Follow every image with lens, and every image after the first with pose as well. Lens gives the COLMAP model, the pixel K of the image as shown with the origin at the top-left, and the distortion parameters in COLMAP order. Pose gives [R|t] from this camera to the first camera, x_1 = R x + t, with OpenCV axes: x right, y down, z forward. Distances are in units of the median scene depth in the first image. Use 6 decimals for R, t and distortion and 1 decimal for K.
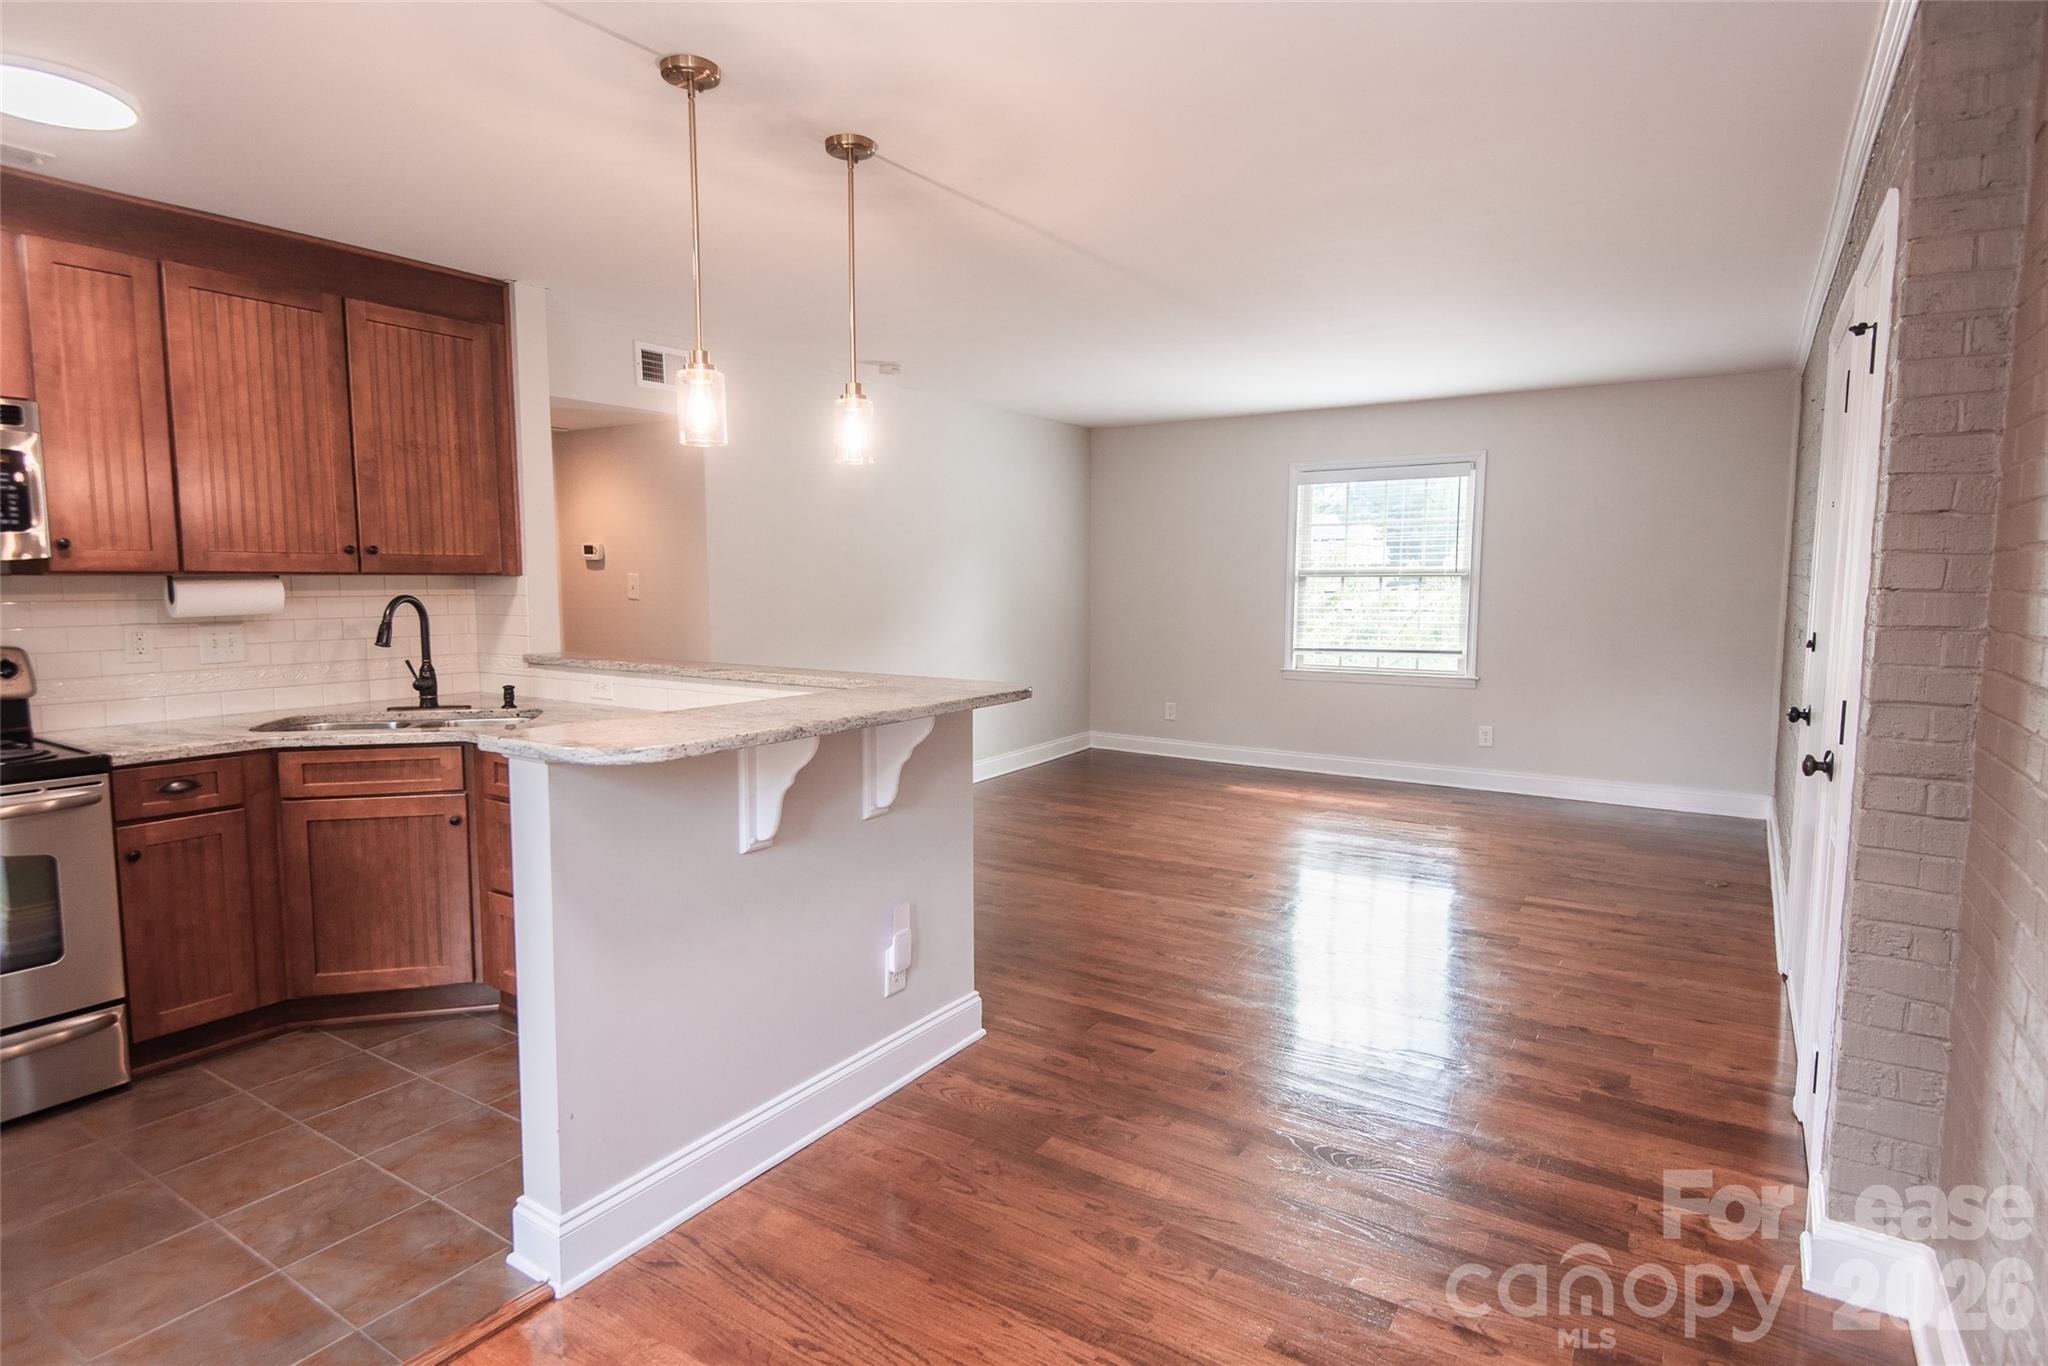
lens RADIAL K [[1093.1, 0, 1030.7], [0, 1093.1, 680.6], [0, 0, 1]] dist [0.033583, -0.020371]
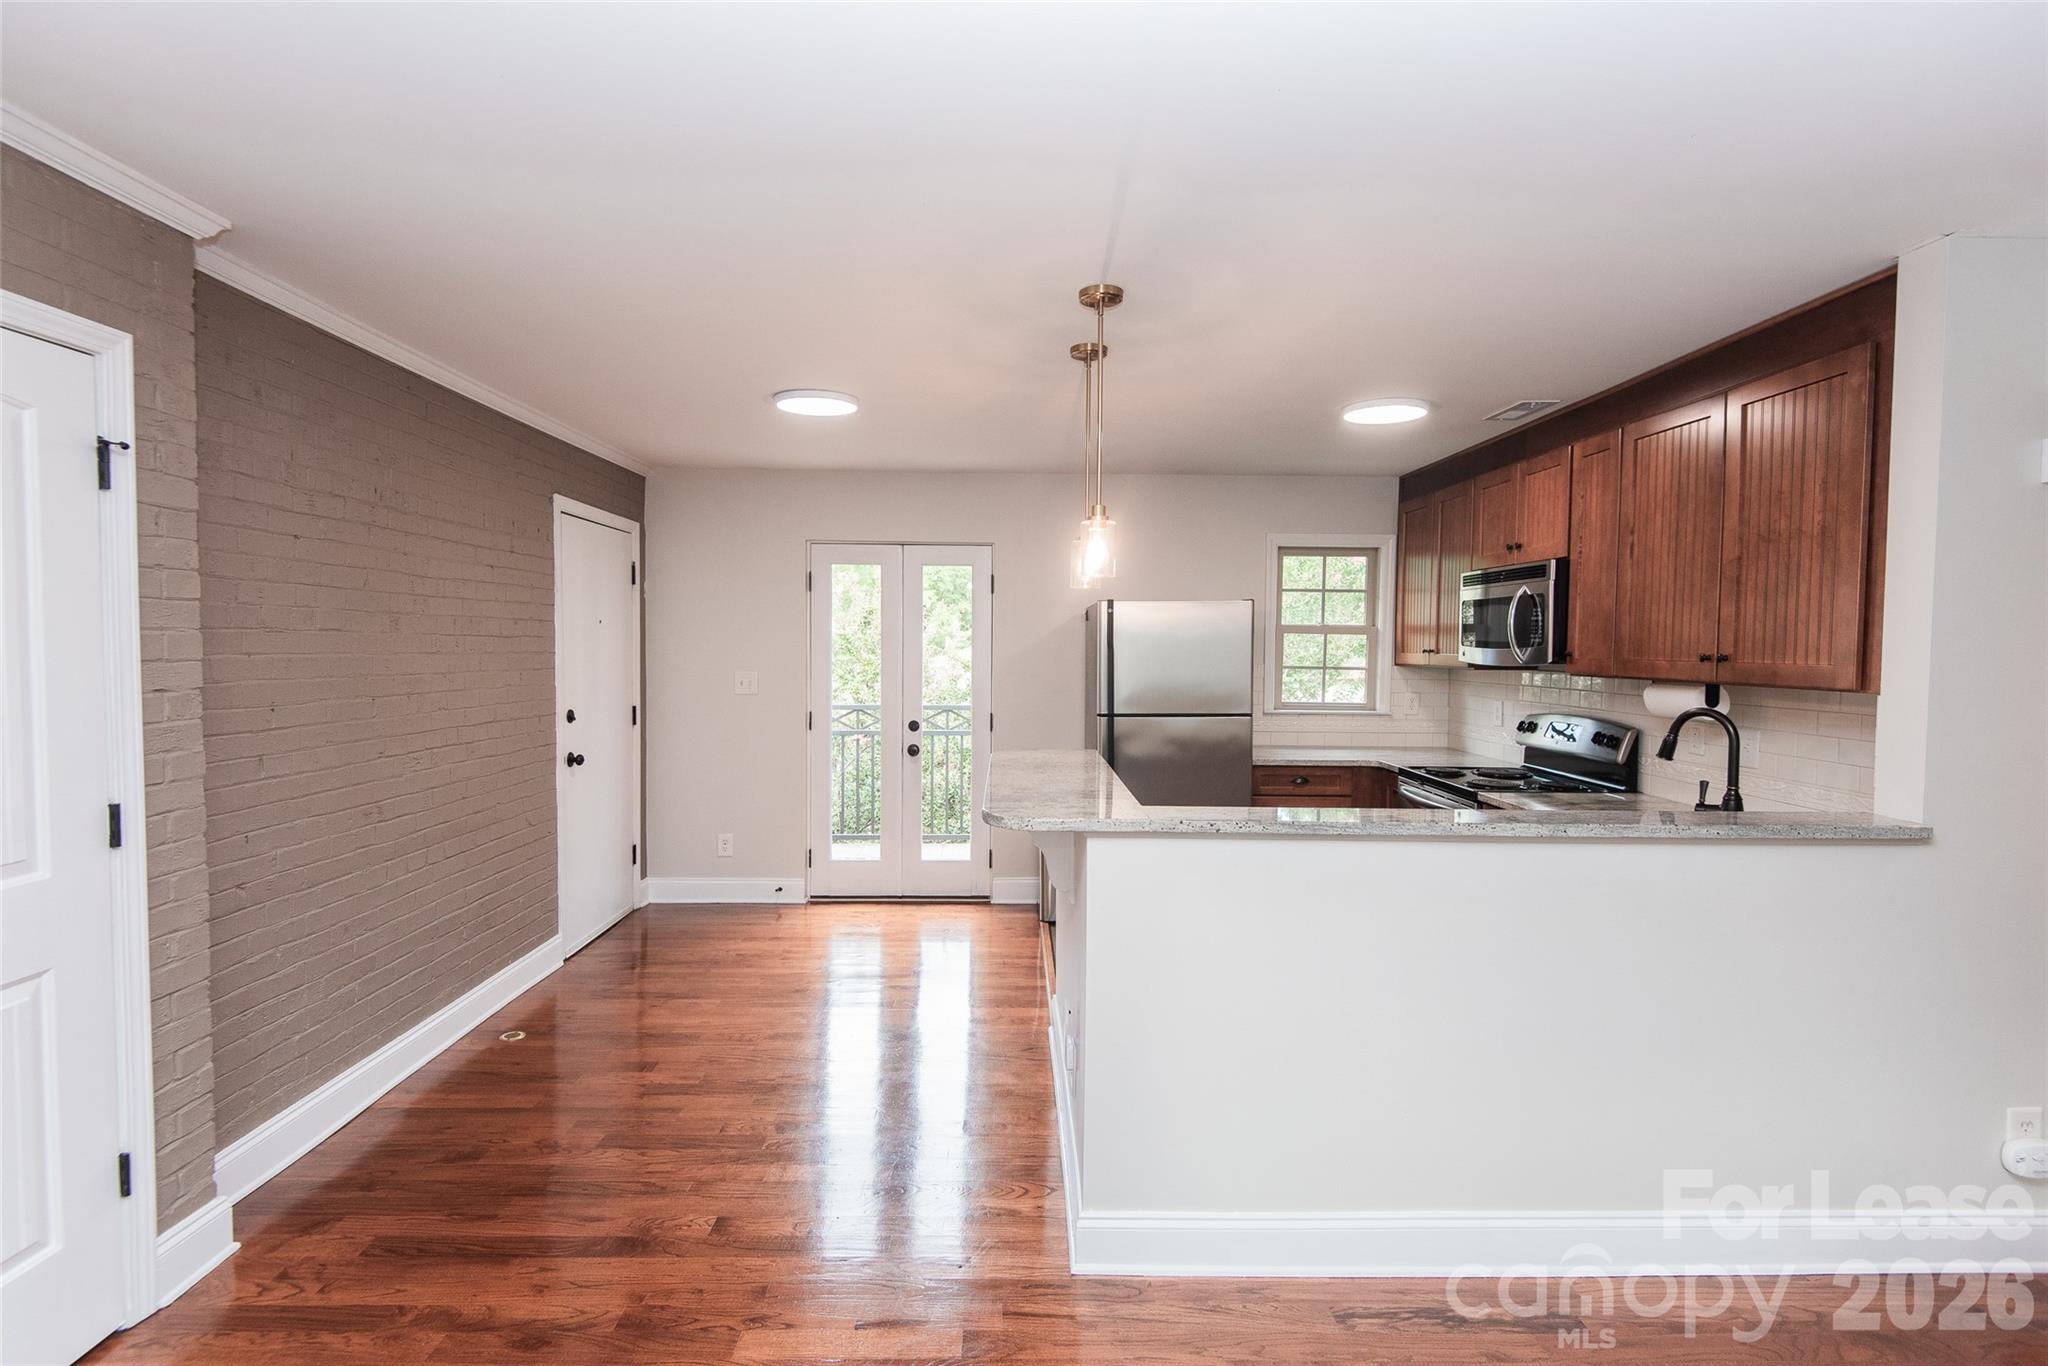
lens RADIAL K [[947.7, 0, 1030.8], [0, 947.7, 683.0], [0, 0, 1]] dist [0.047964, -0.026240]
pose [[-0.826400, 0.014305, -0.562902, 0.329765], [-0.065712, 0.990397, 0.121641, -0.158977], [0.559237, 0.137514, -0.817523, 1.351893]]
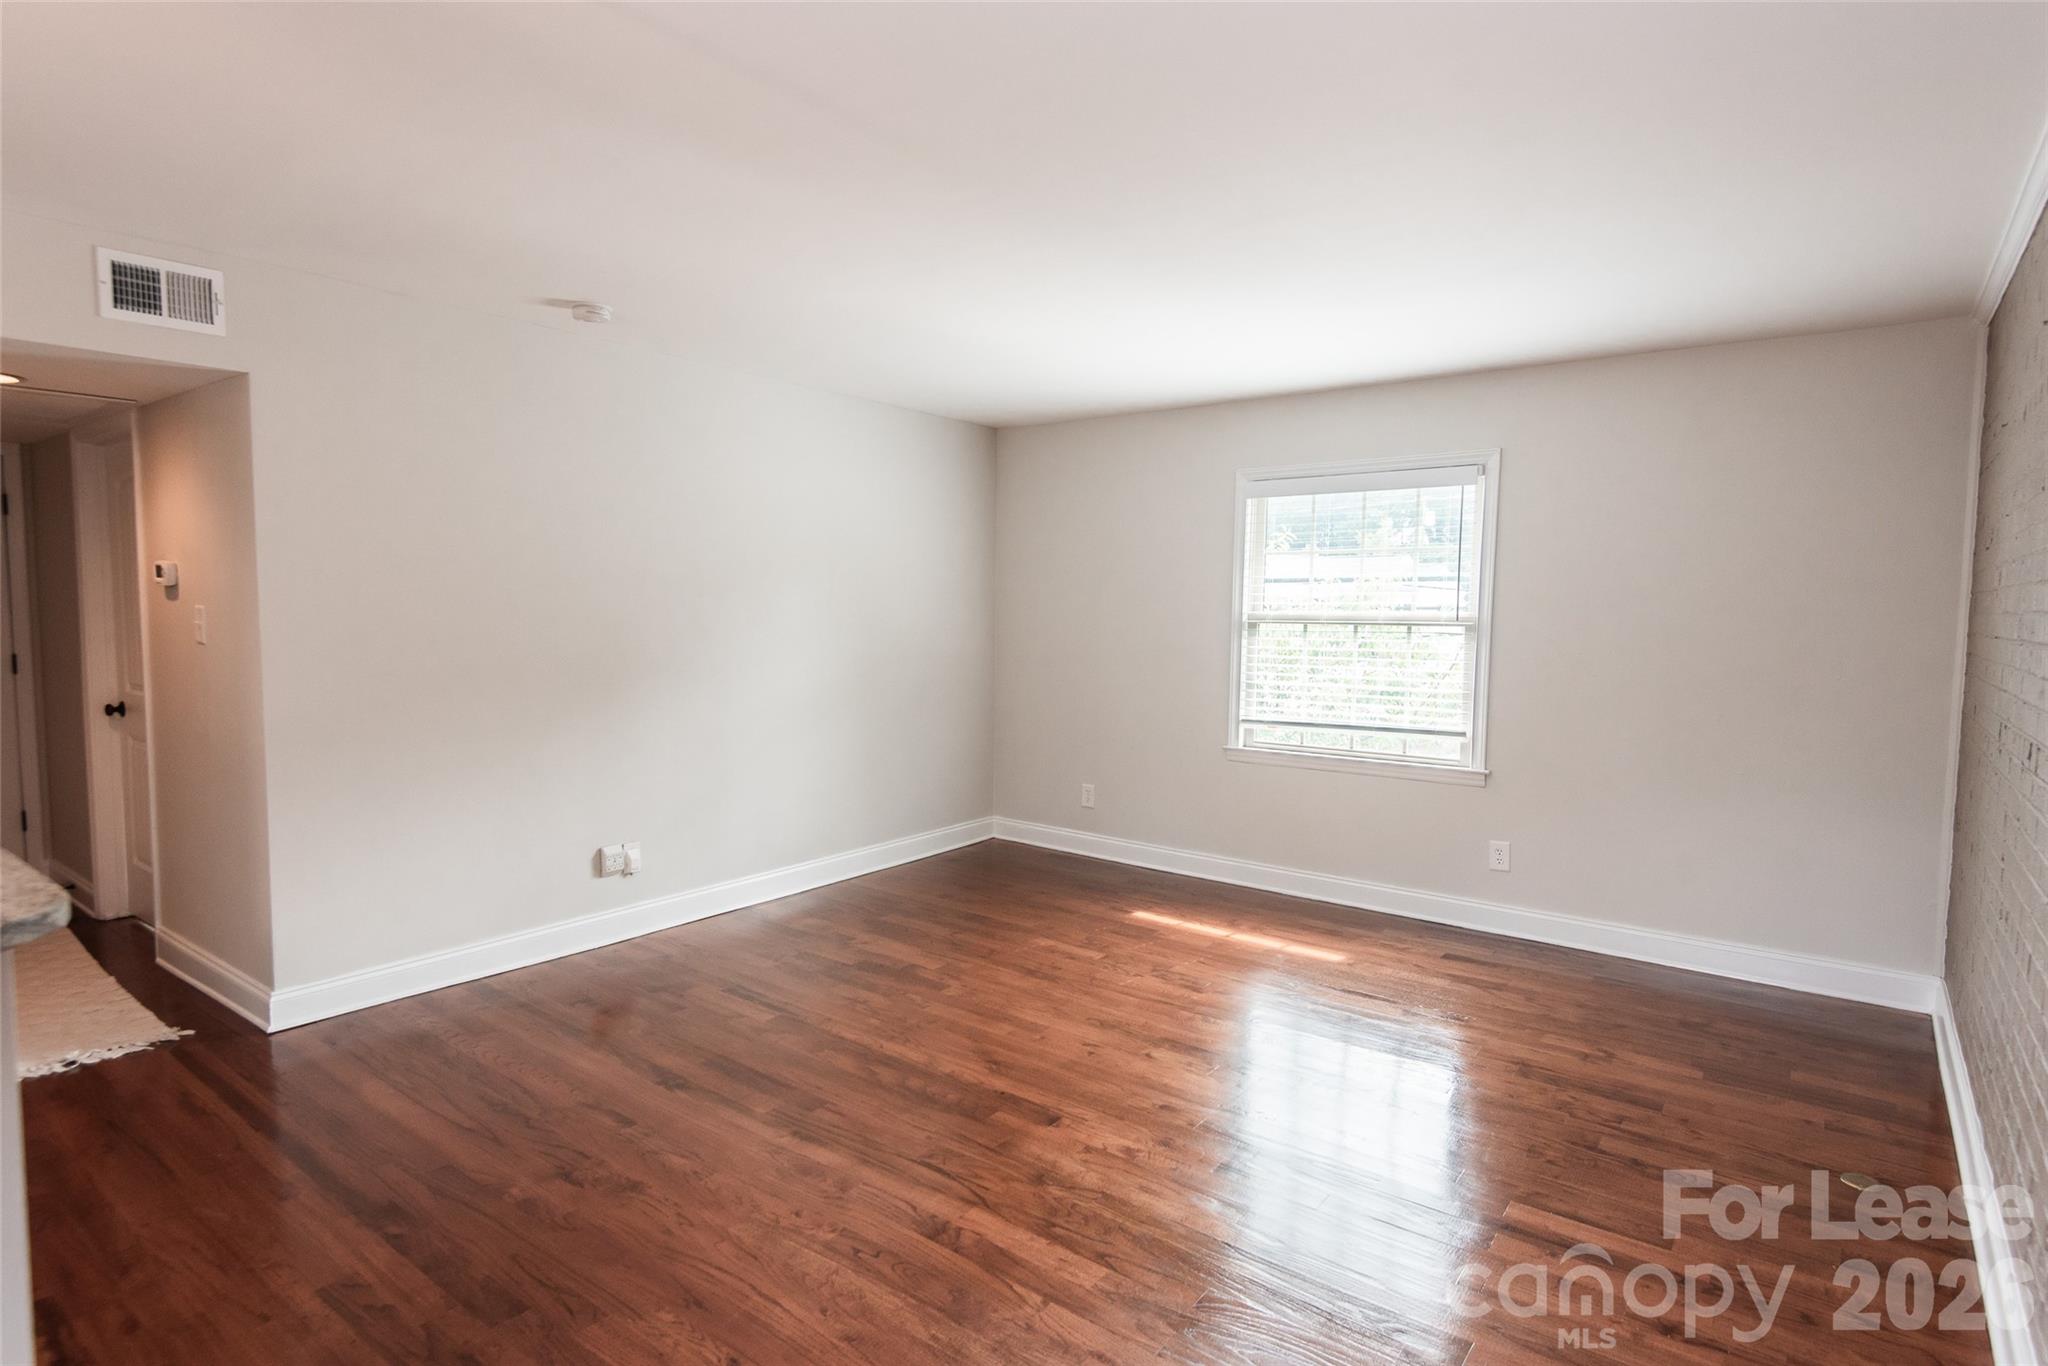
lens RADIAL K [[1078.2, 0, 1024.0], [0, 1078.2, 683.0], [0, 0, 1]] dist [0.002039, -0.000616]
pose [[0.996812, 0.020409, -0.077130, 0.308406], [-0.022694, 0.999325, -0.028875, -0.061182], [0.076489, 0.030534, 0.996603, 0.545865]]
